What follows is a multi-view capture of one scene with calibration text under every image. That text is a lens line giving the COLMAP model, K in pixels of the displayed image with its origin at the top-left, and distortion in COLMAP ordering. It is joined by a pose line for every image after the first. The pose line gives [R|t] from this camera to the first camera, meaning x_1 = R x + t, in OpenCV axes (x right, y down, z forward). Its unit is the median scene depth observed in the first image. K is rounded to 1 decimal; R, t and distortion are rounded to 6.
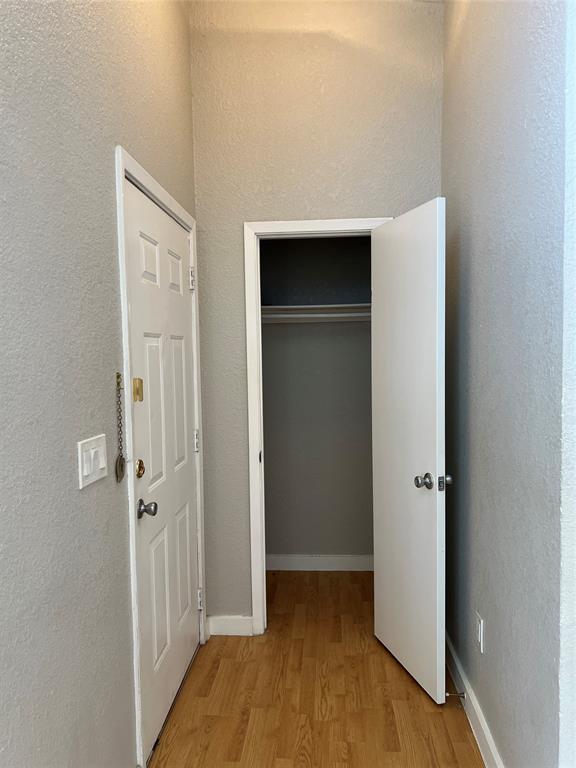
lens RADIAL K [[581.8, 0, 290.7], [0, 581.8, 384.1], [0, 0, 1]] dist [0.035526, -0.035724]
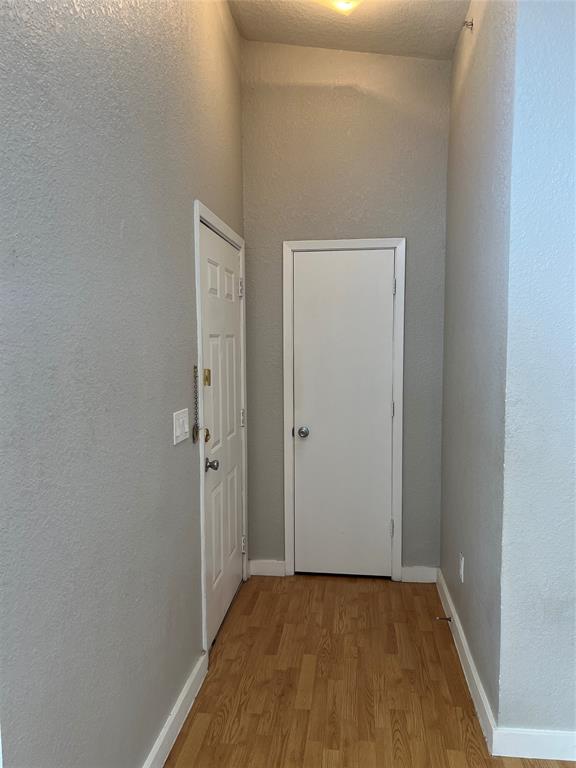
lens RADIAL K [[581.8, 0, 284.1], [0, 581.8, 382.4], [0, 0, 1]] dist [0.035526, -0.035724]
pose [[0.998096, 0.016329, -0.059486, -0.000069], [-0.015019, 0.999636, 0.022409, -0.009147], [0.059830, -0.021473, 0.997978, -0.282589]]
